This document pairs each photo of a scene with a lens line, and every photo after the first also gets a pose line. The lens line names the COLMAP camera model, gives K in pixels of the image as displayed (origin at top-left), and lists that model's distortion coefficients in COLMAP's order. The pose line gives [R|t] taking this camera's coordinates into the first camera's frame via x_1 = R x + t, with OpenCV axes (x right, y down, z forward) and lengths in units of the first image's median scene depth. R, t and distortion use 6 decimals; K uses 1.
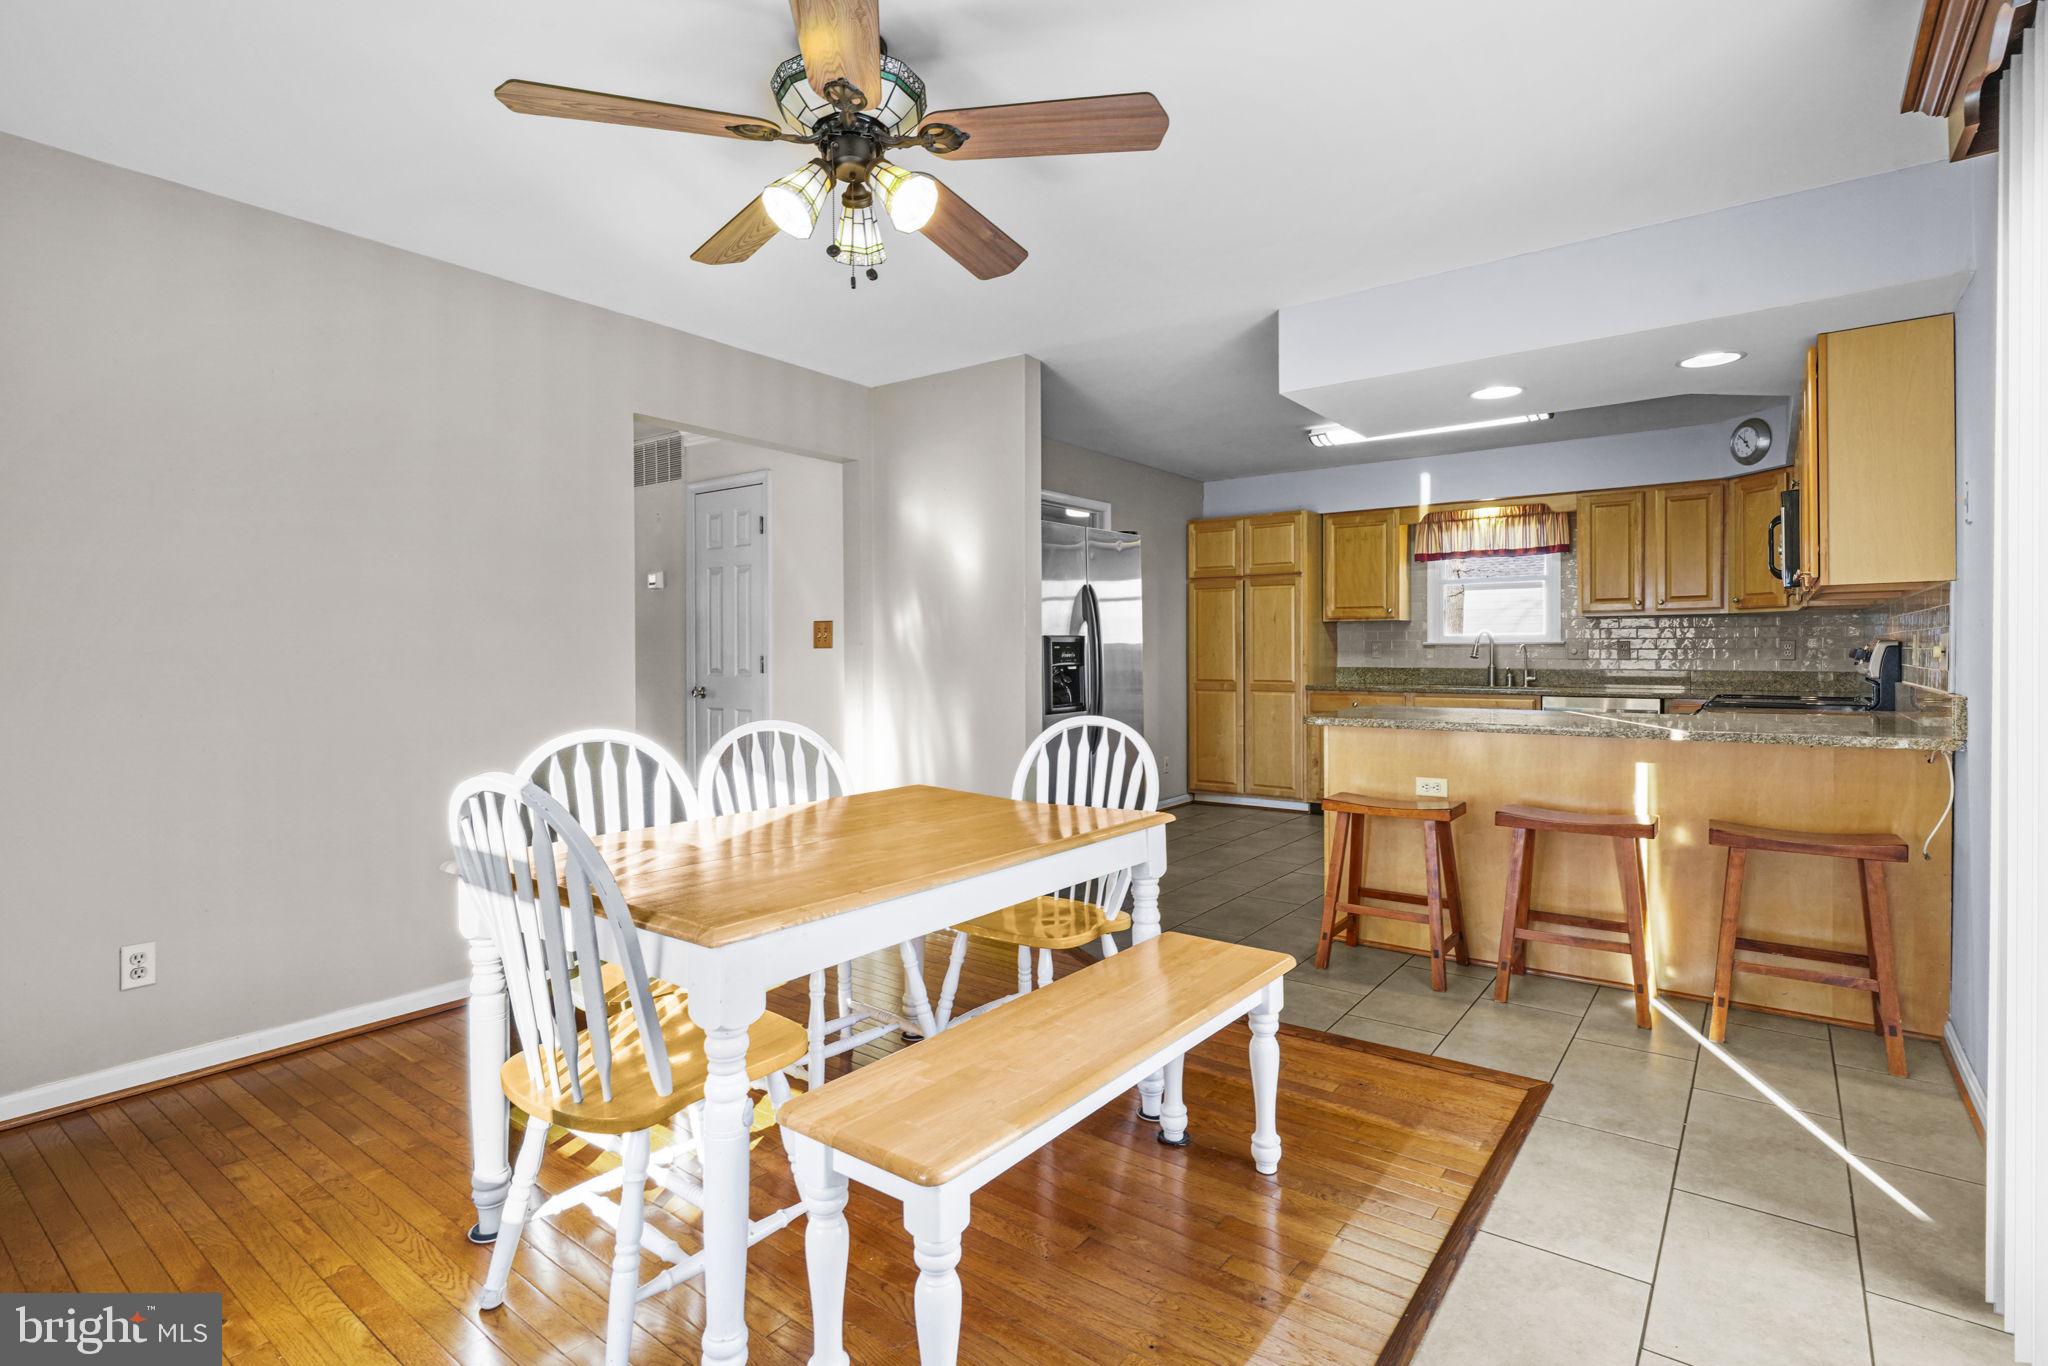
lens RADIAL K [[995.6, 0, 1010.9], [0, 995.6, 655.4], [0, 0, 1]] dist [0.000039, 0.001103]
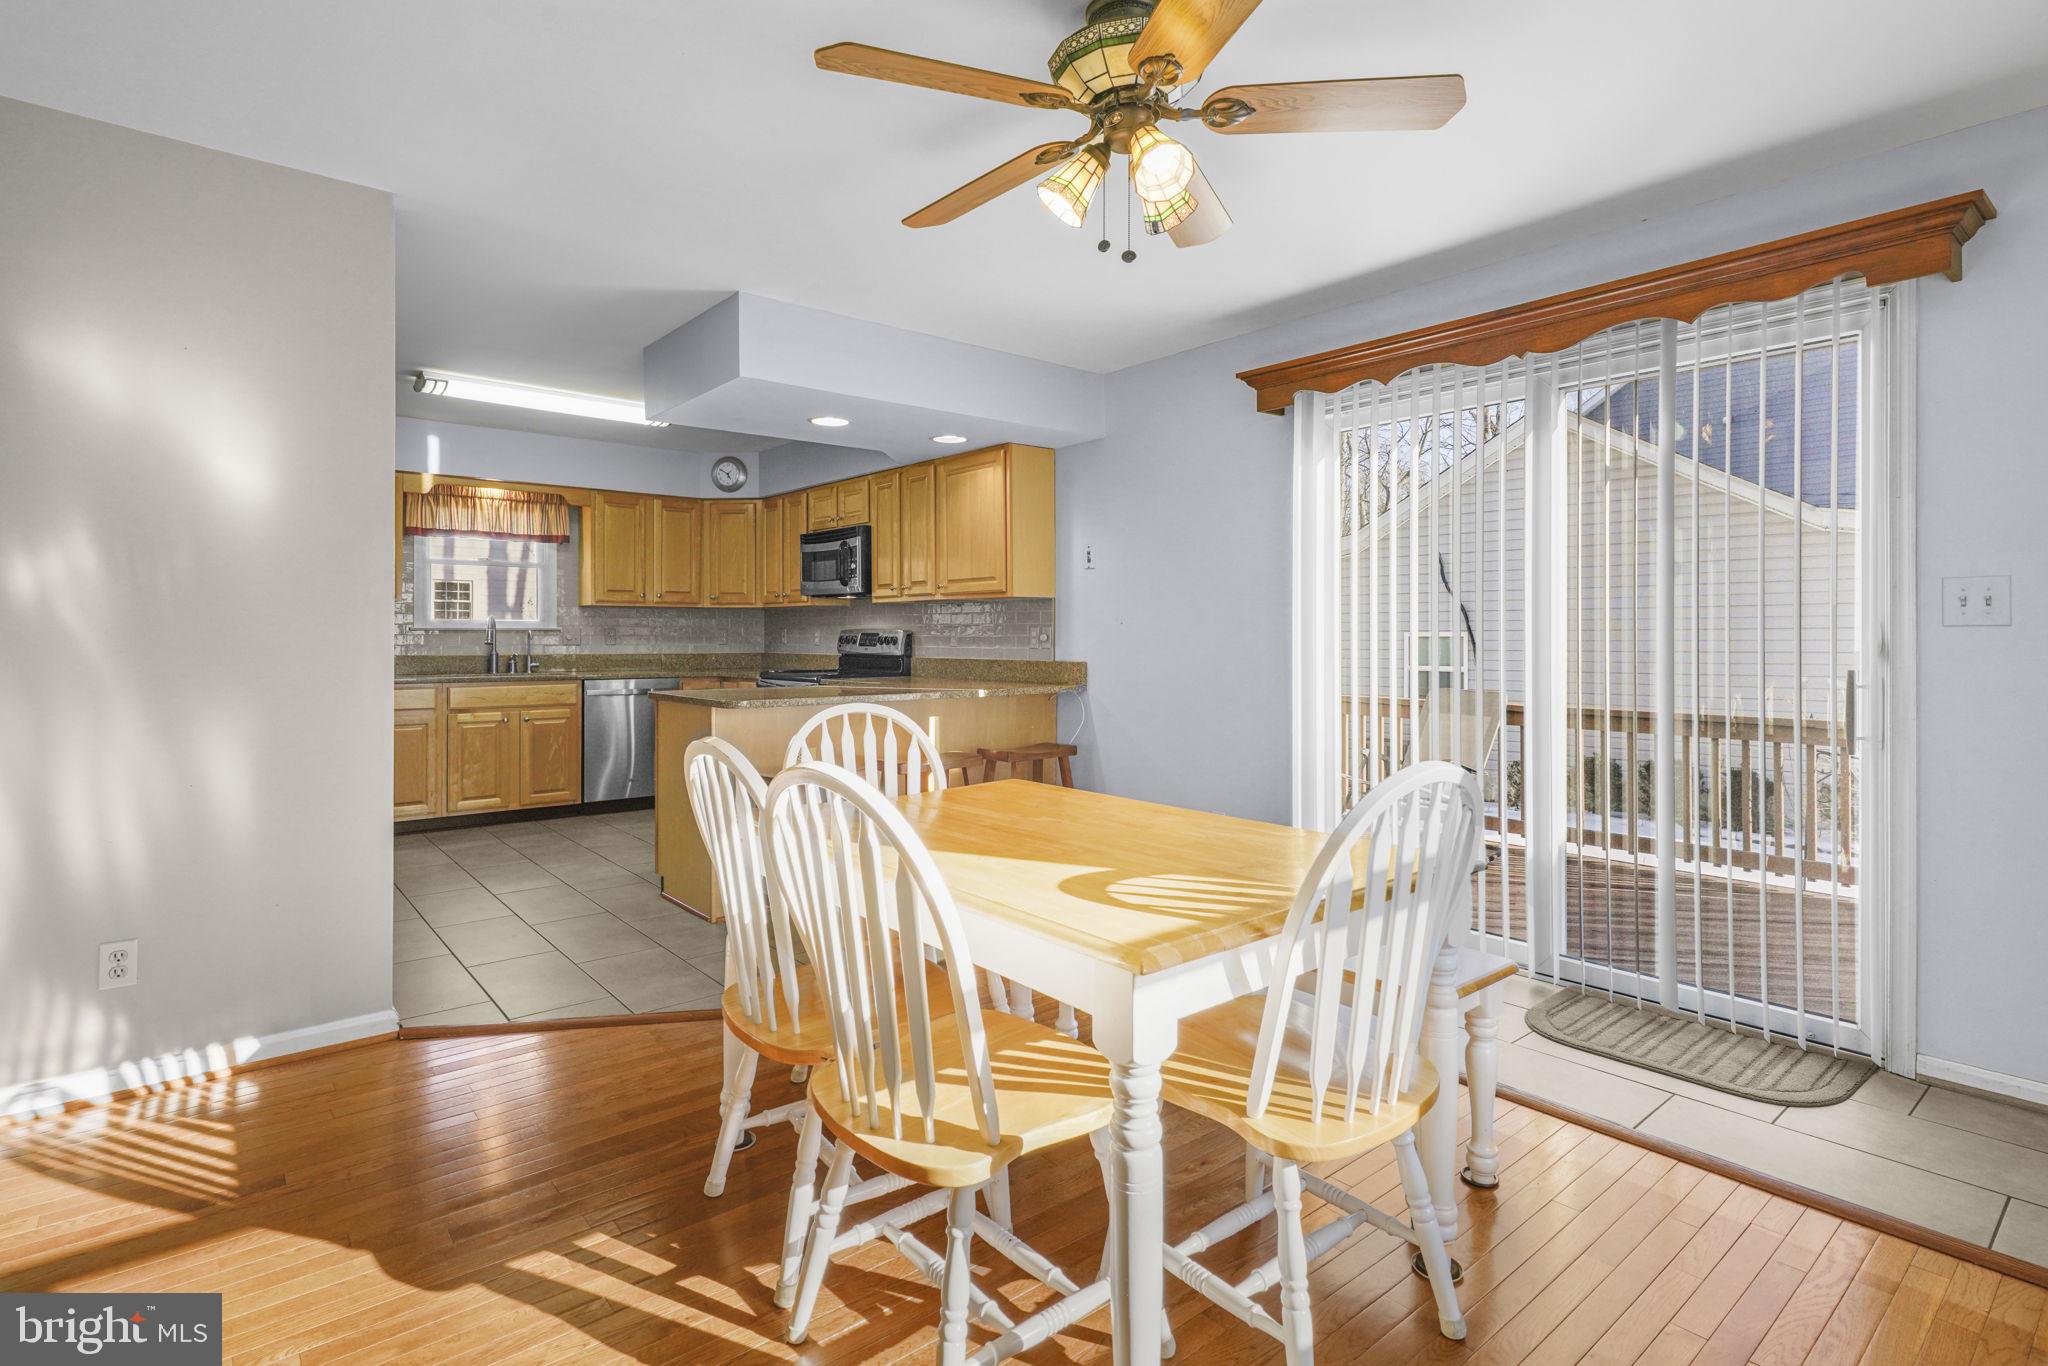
lens RADIAL K [[1018.0, 0, 1018.0], [0, 1018.0, 637.5], [0, 0, 1]] dist [0.002160, 0.001499]
pose [[0.220138, 0.005497, 0.975453, -0.384681], [0.000471, 0.999983, -0.005742, 0.002284], [-0.975469, 0.001724, 0.220132, 0.295871]]
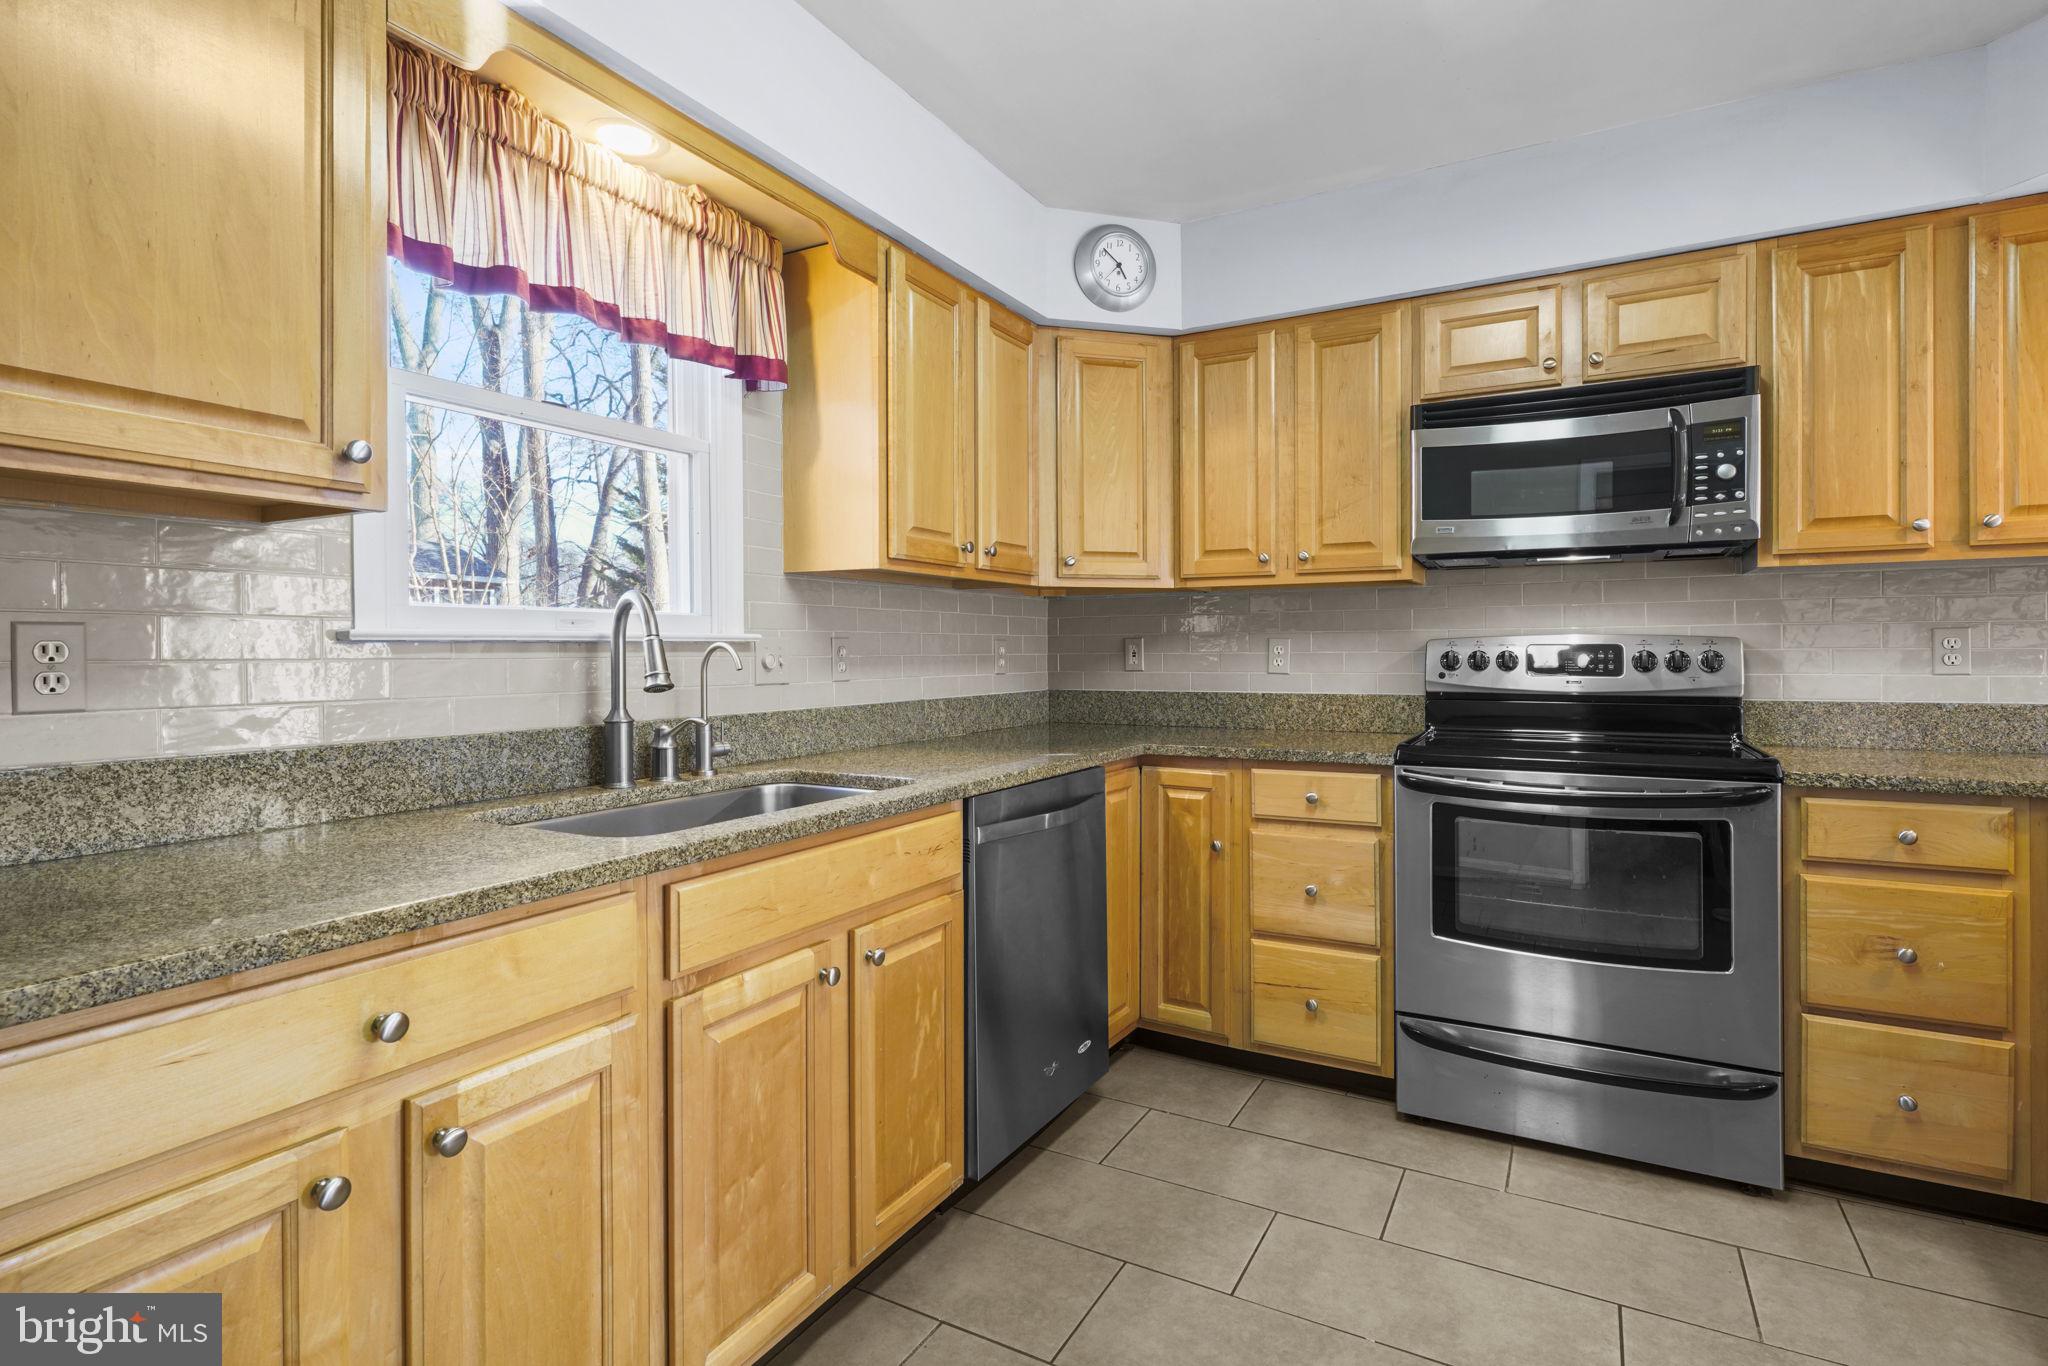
lens RADIAL K [[995.6, 0, 1010.9], [0, 995.6, 655.4], [0, 0, 1]] dist [0.000039, 0.001103]
pose [[-0.147375, 0.003161, 0.989076, 0.189462], [0.010625, 0.999942, -0.001613, -0.005265], [-0.989024, 0.010271, -0.147400, 0.966588]]
